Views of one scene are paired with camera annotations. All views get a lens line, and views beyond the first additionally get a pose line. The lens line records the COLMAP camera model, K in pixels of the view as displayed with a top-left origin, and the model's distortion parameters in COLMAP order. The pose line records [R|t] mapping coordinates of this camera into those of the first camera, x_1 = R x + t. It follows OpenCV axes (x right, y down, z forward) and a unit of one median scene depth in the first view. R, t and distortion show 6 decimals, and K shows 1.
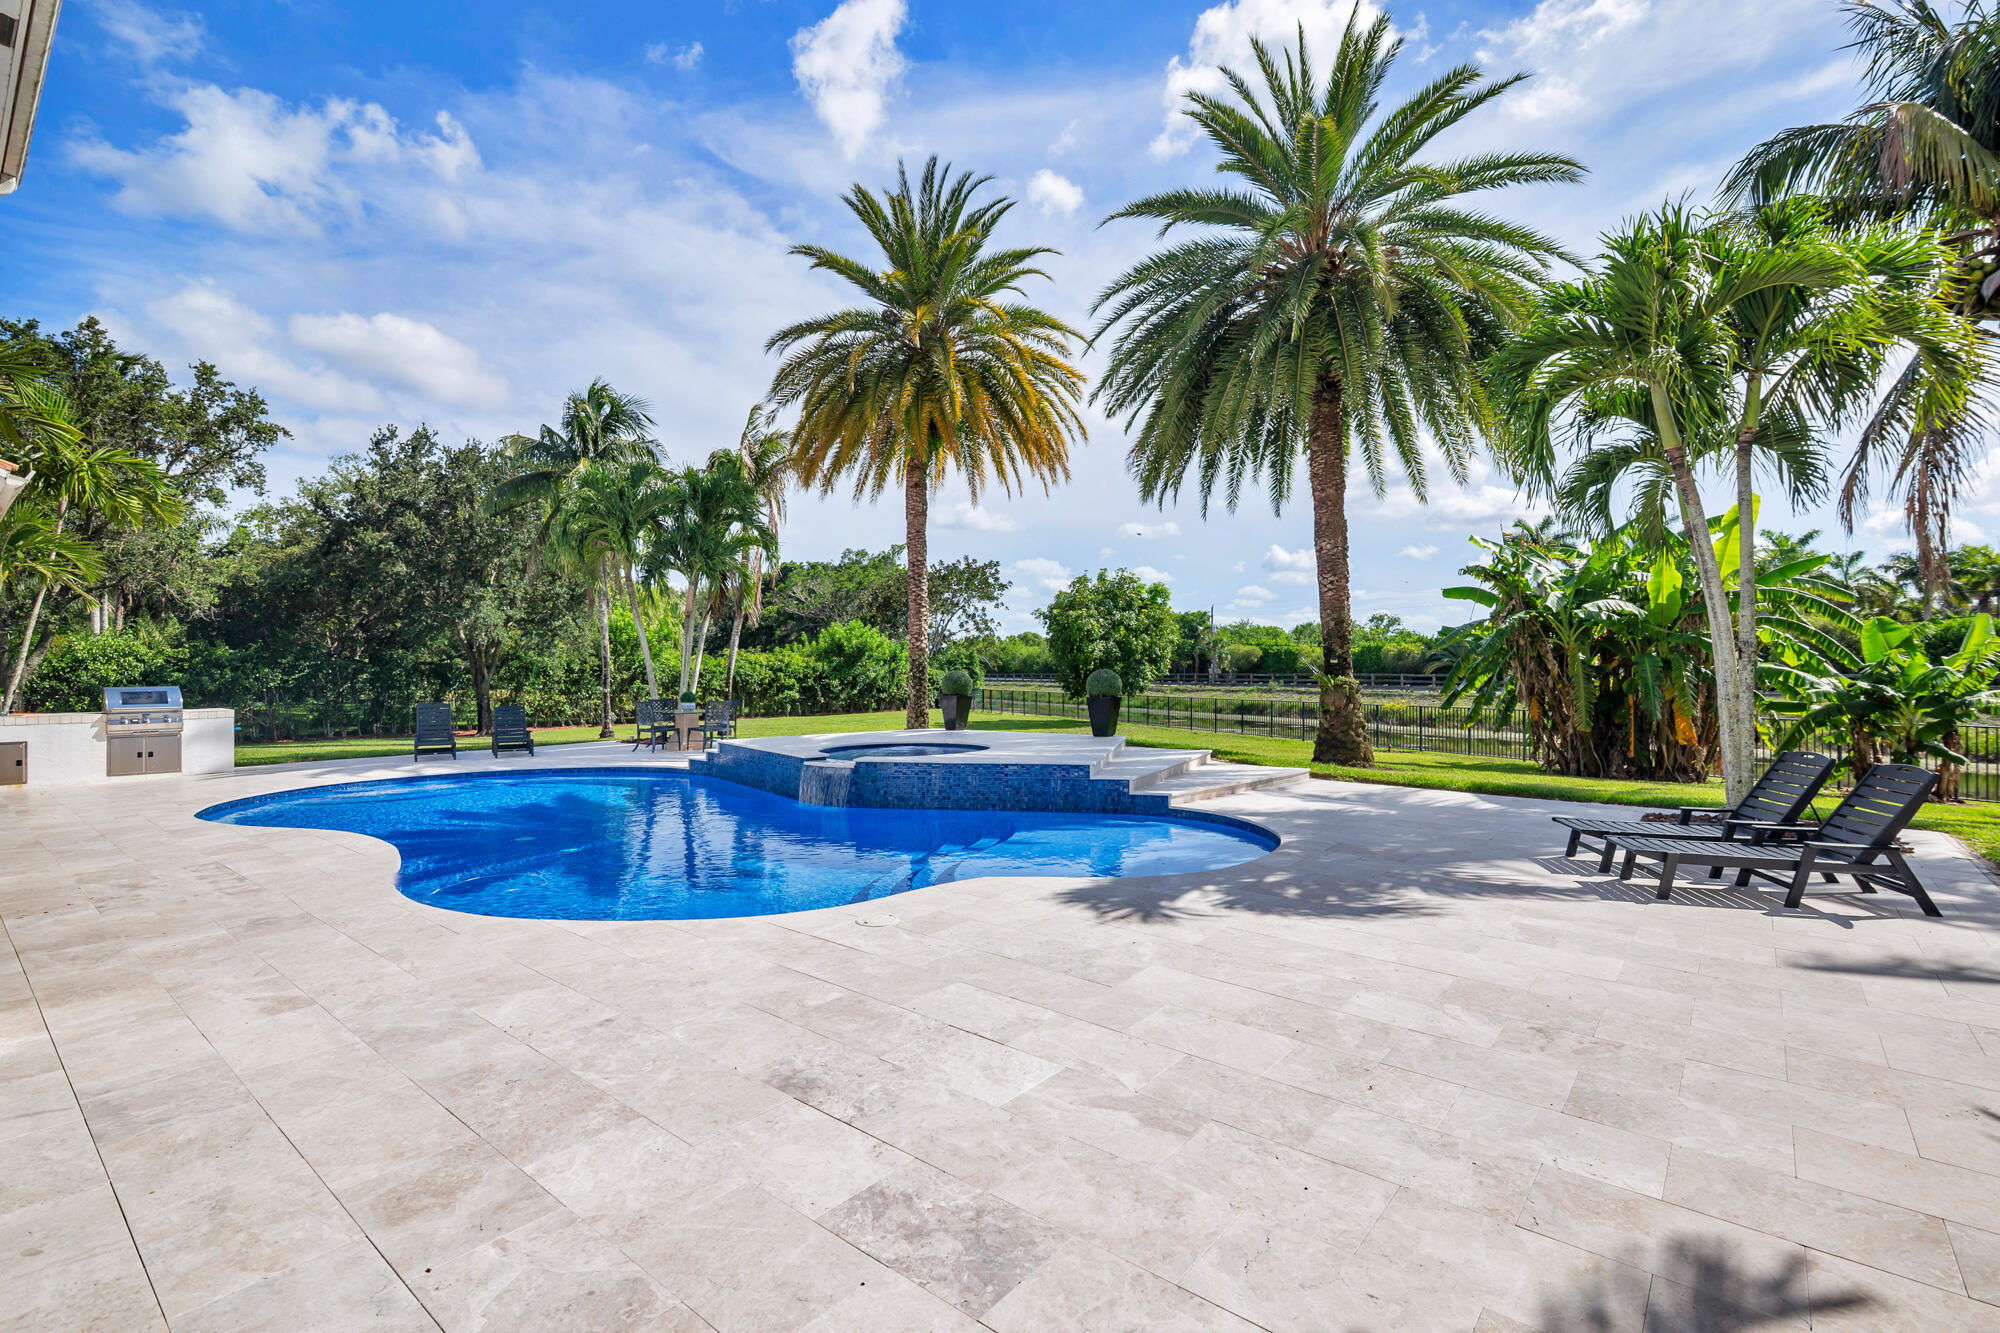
lens RADIAL K [[908.1, 0, 1002.6], [0, 908.1, 688.5], [0, 0, 1]] dist [-0.000597, 0.000106]
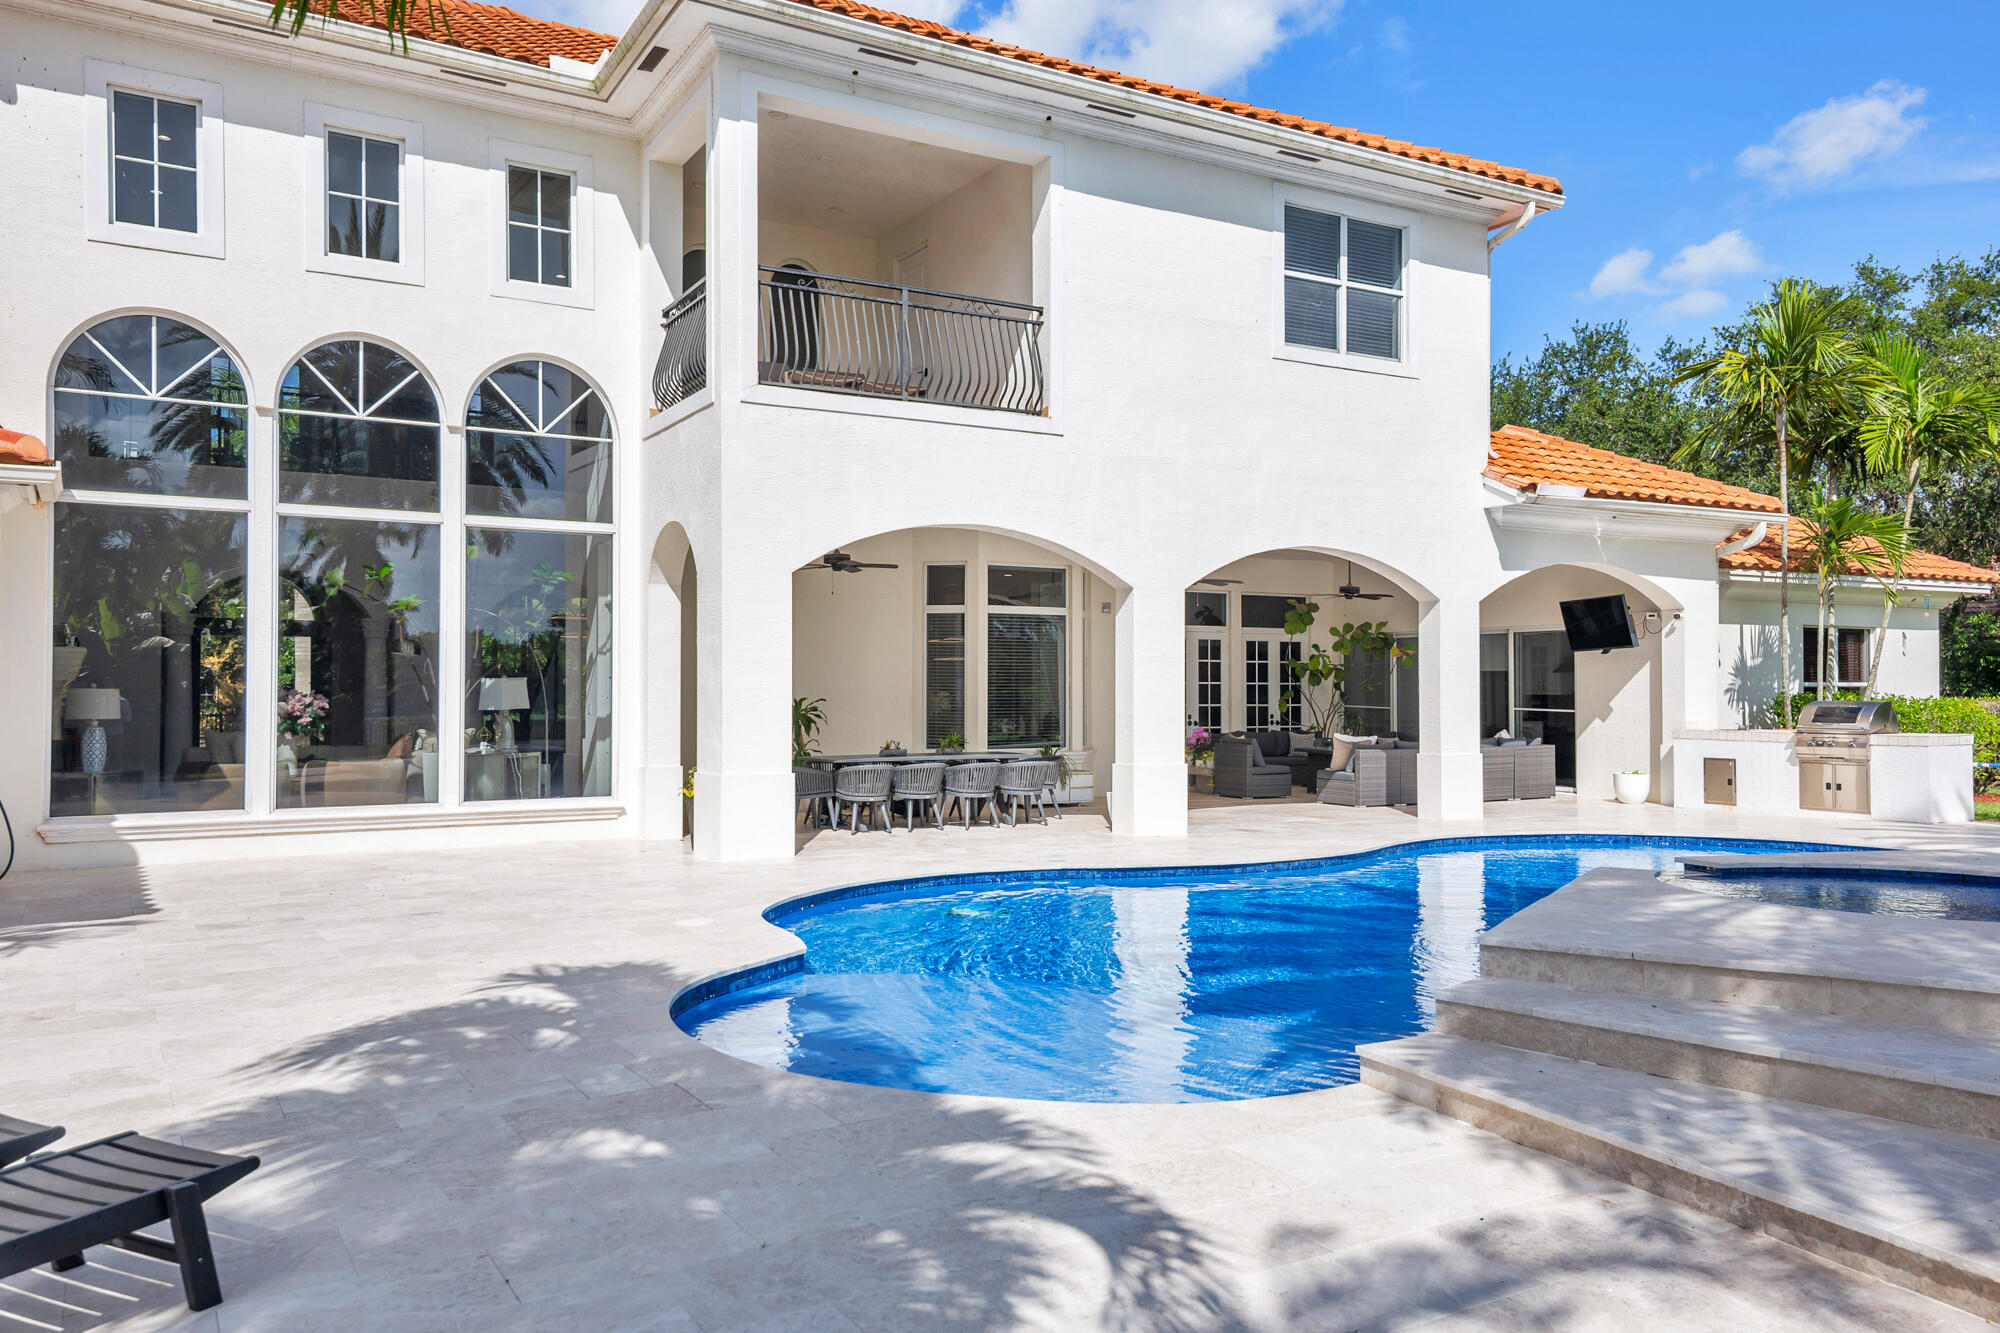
lens RADIAL K [[1532.3, 0, 1000.0], [0, 1532.3, 666.5], [0, 0, 1]] dist [0.051304, 0.007450]
pose [[-0.340150, -0.008151, -0.940336, 0.521791], [-0.016917, 0.999854, -0.002548, -0.014367], [0.940219, 0.015041, -0.340238, 0.712088]]
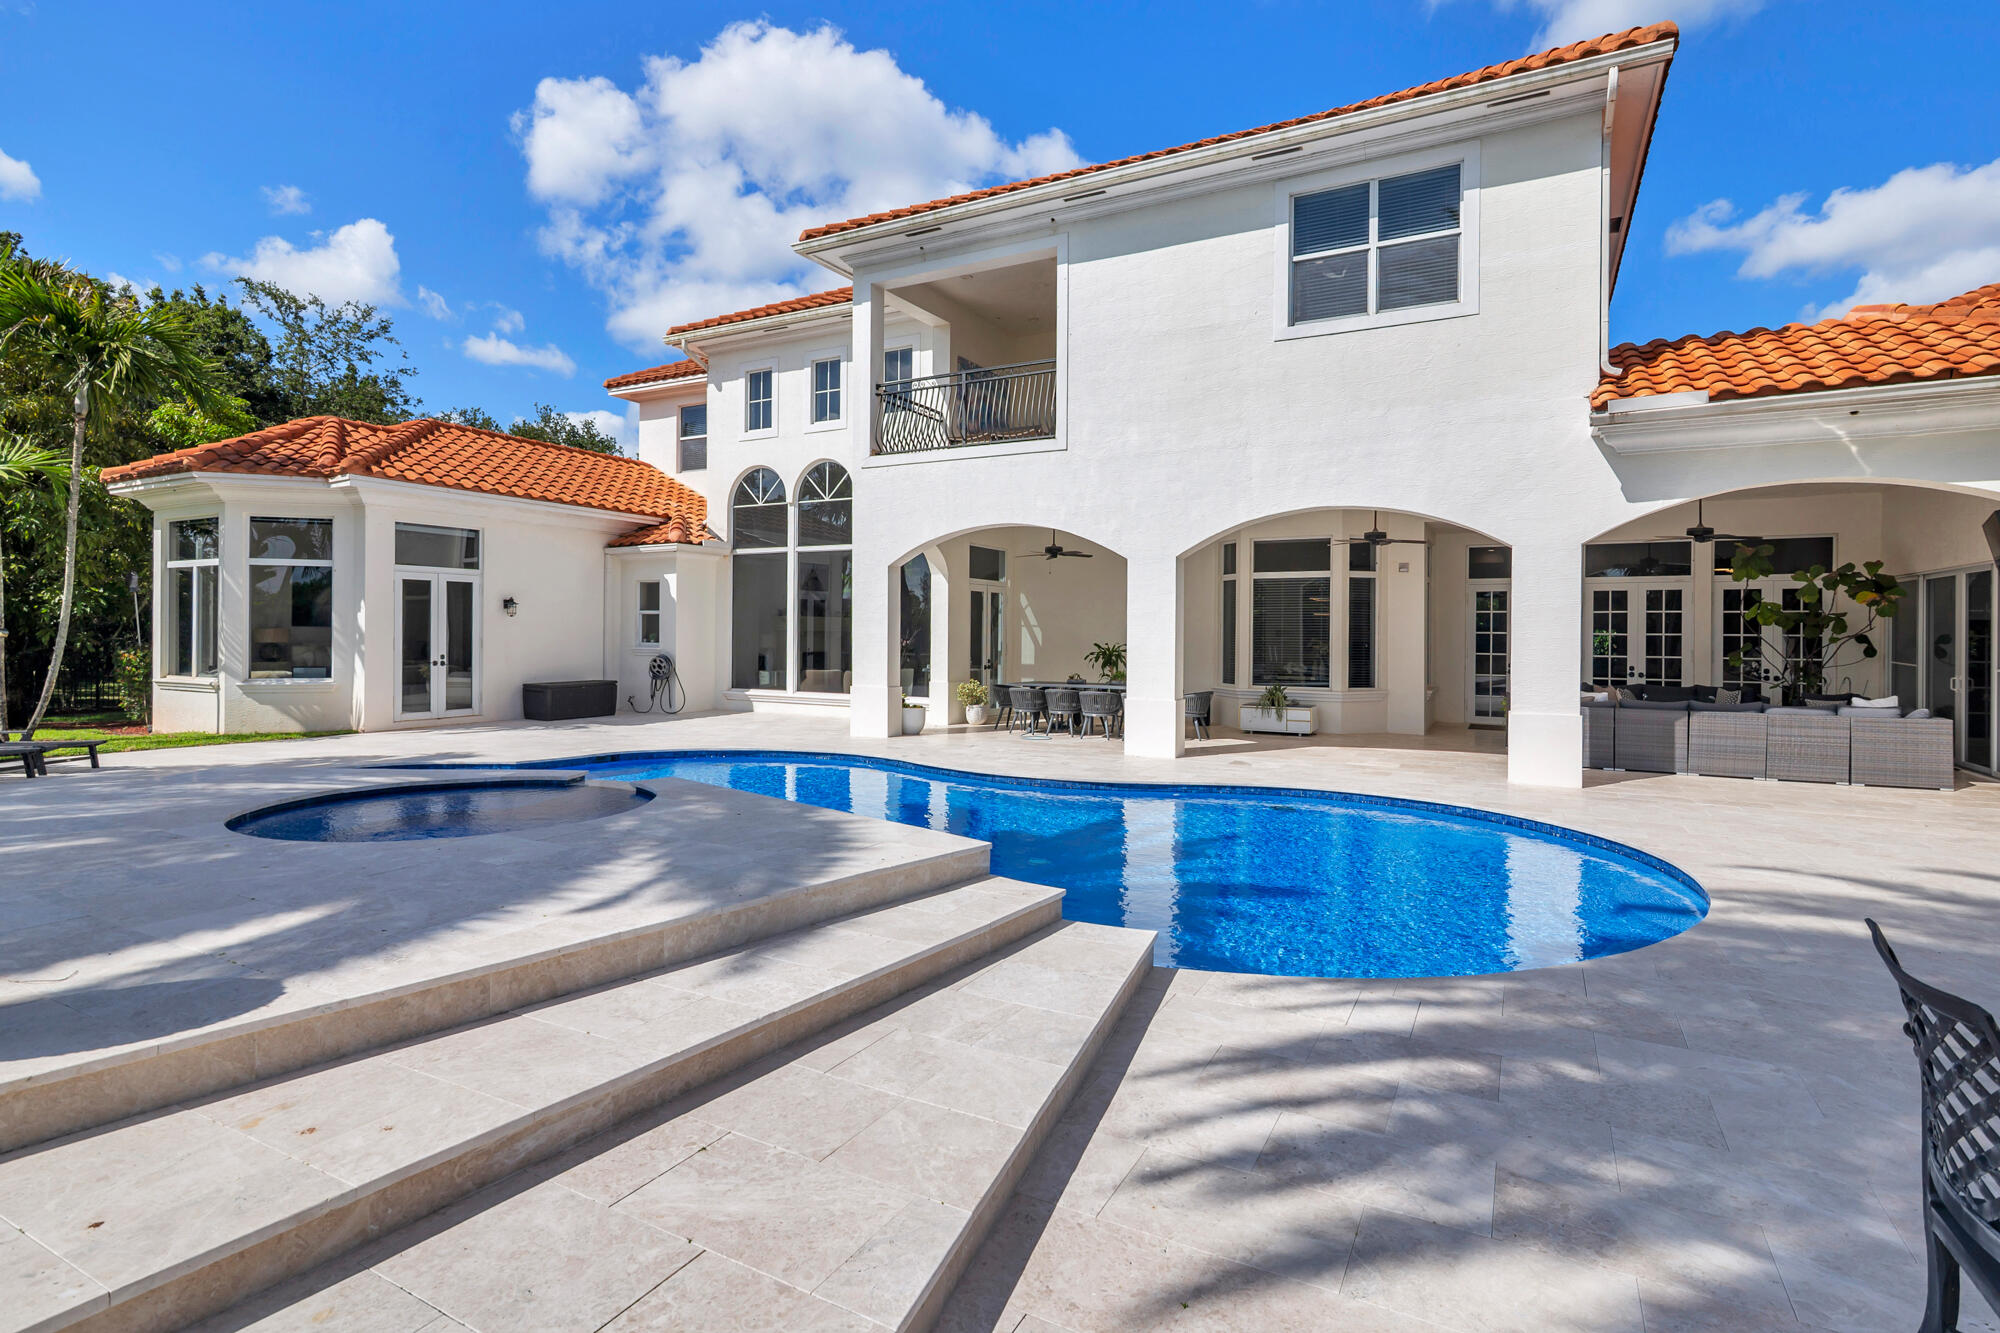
lens RADIAL K [[971.9, 0, 993.8], [0, 971.9, 627.0], [0, 0, 1]] dist [0.003168, 0.000103]
pose [[-0.983515, -0.000920, -0.180826, -0.230684], [-0.003815, 0.999870, 0.015665, -0.025778], [0.180788, 0.016097, -0.983390, 1.248066]]
